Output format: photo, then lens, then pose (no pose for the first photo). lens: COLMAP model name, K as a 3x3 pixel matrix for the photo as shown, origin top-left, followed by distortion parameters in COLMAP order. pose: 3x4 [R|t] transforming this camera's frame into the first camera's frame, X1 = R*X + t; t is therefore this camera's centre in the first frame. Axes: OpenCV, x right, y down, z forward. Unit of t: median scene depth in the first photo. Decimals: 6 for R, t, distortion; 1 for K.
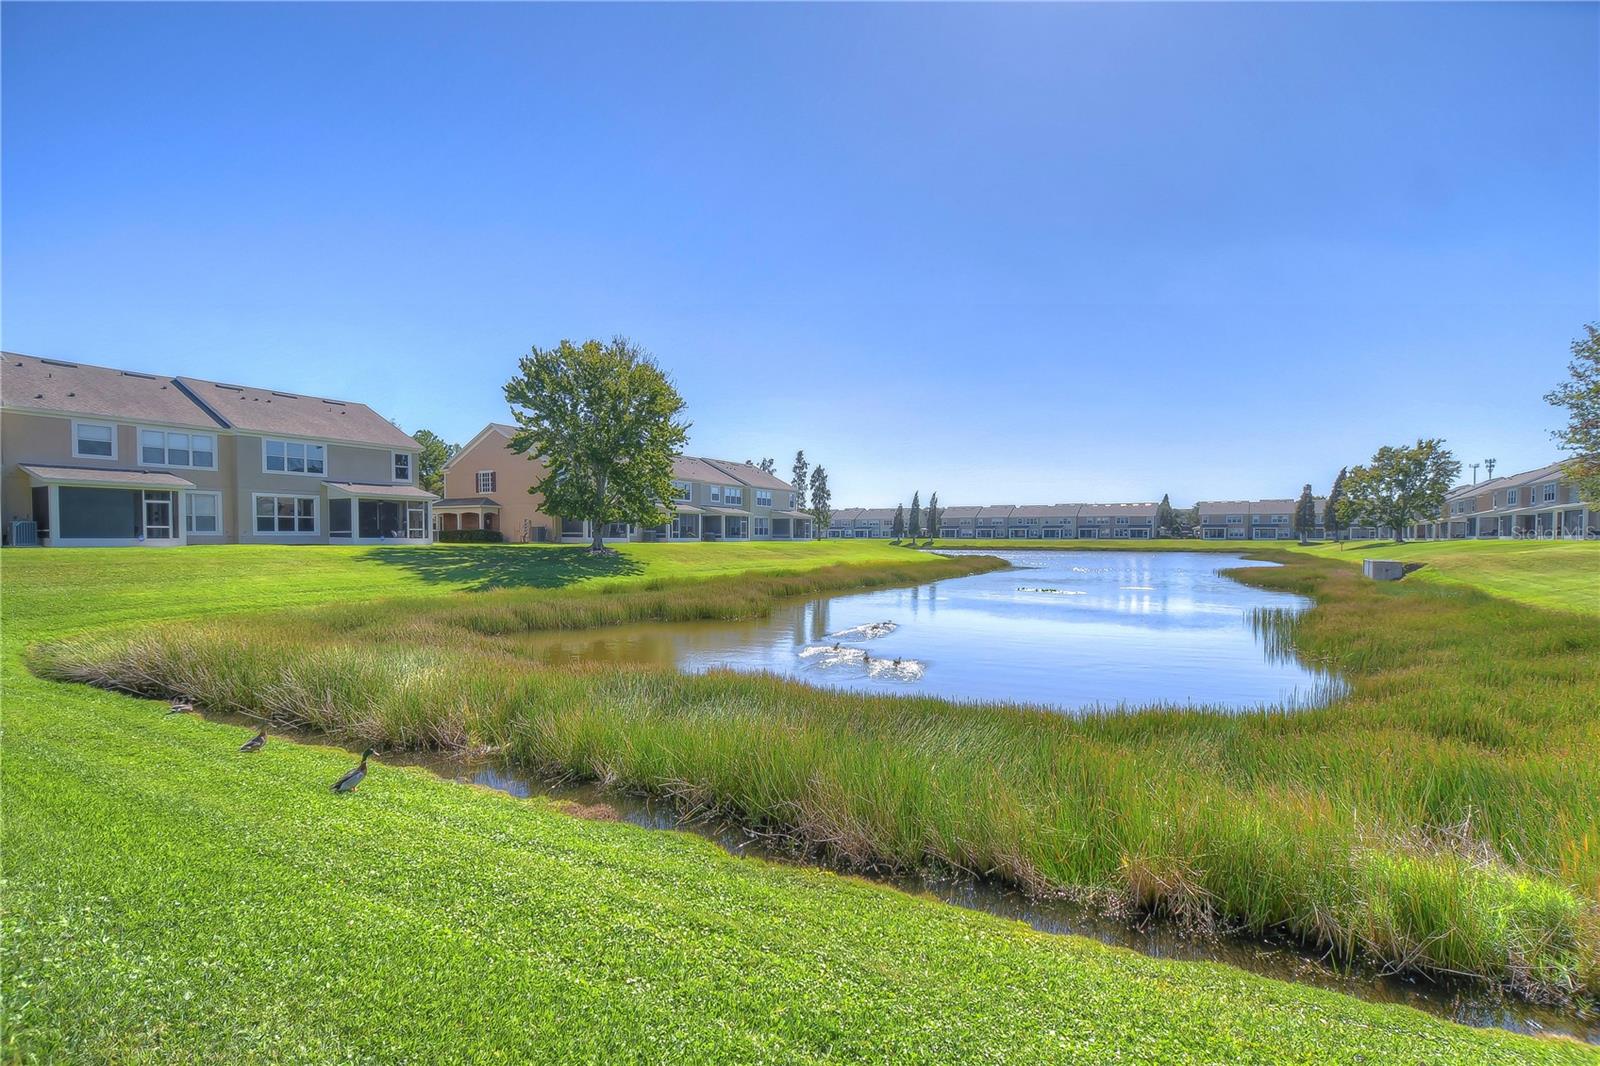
lens RADIAL K [[700.9, 0, 798.2], [0, 700.9, 544.6], [0, 0, 1]] dist [0.005721, -0.005969]
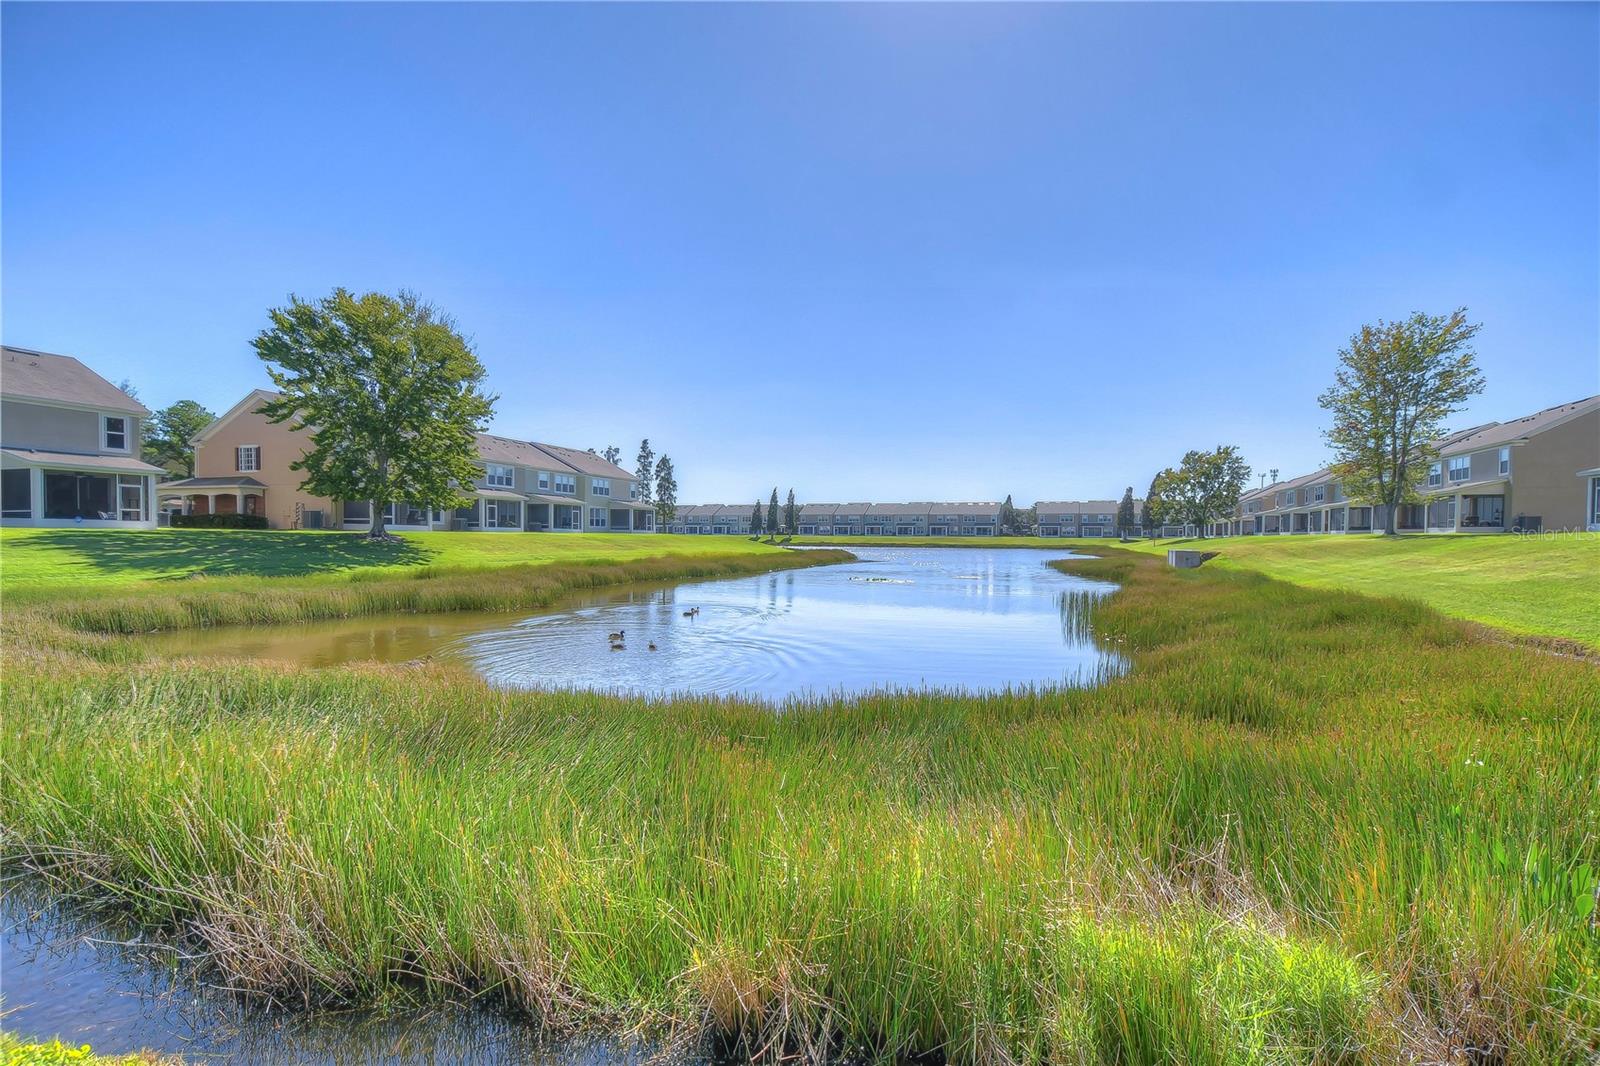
lens RADIAL K [[700.9, 0, 794.7], [0, 700.9, 543.9], [0, 0, 1]] dist [0.005721, -0.005969]
pose [[0.983923, 0.002957, 0.178567, 0.063627], [-0.002813, 0.999995, -0.001058, 0.015819], [-0.178569, 0.000539, 0.983927, 0.060150]]
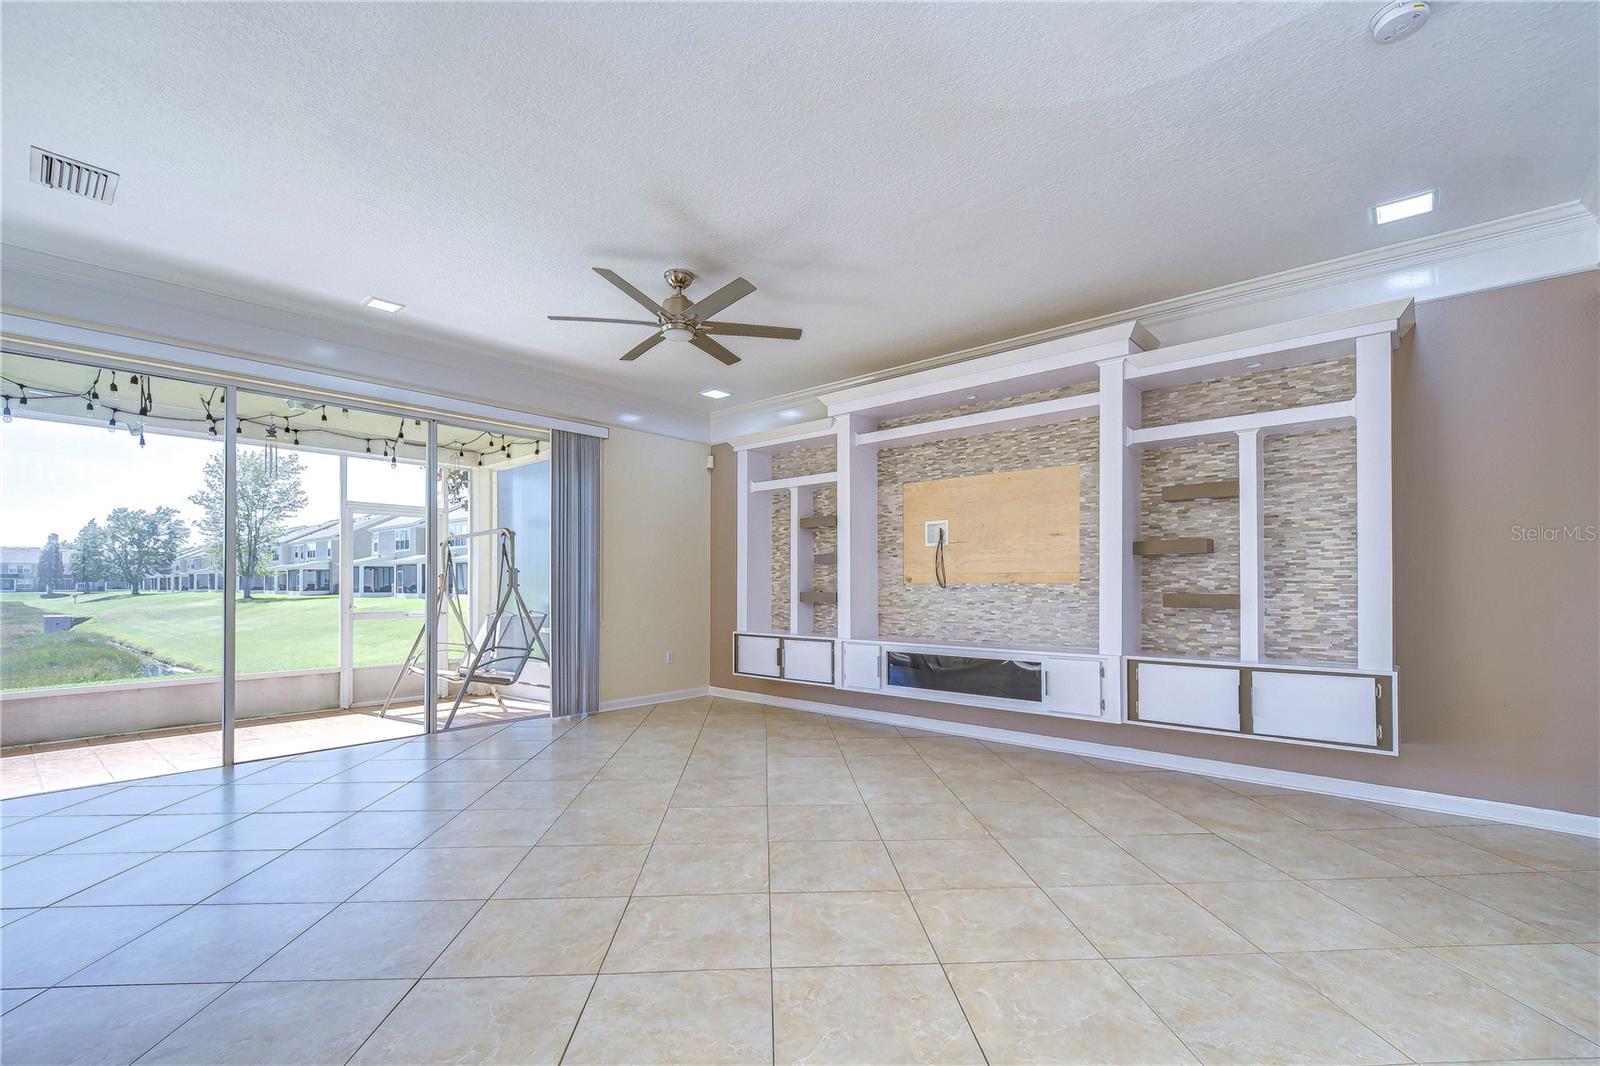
lens RADIAL K [[700.9, 0, 810.0], [0, 700.9, 580.8], [0, 0, 1]] dist [0.005721, -0.005969]
pose [[0.156374, 0.001954, 0.987696, -0.169055], [0.009030, 0.999953, -0.003408, -0.022614], [-0.987657, 0.009452, 0.156349, -0.492036]]
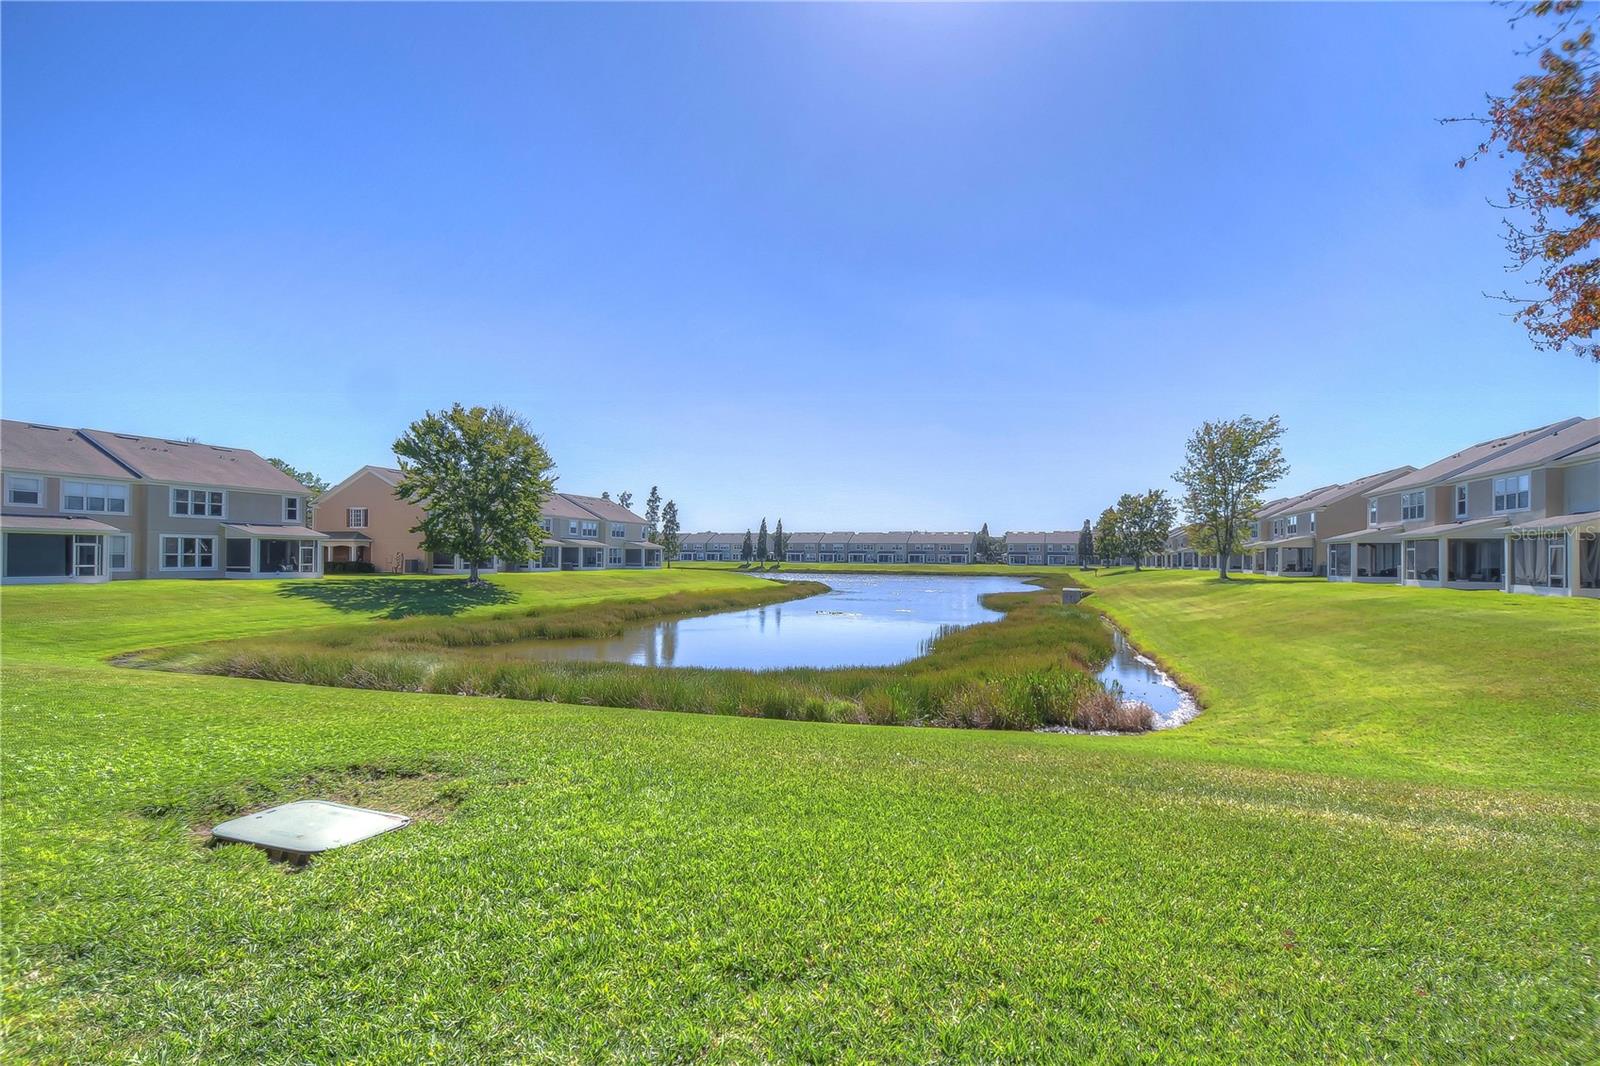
lens RADIAL K [[728.6, 0, 805.6], [0, 728.6, 547.3], [0, 0, 1]] dist [0.003439, -0.003002]
pose [[0.978572, 0.009993, 0.205662, 0.007992], [-0.005830, 0.999766, -0.020840, -0.028104], [-0.205822, 0.019194, 0.978401, -0.321215]]
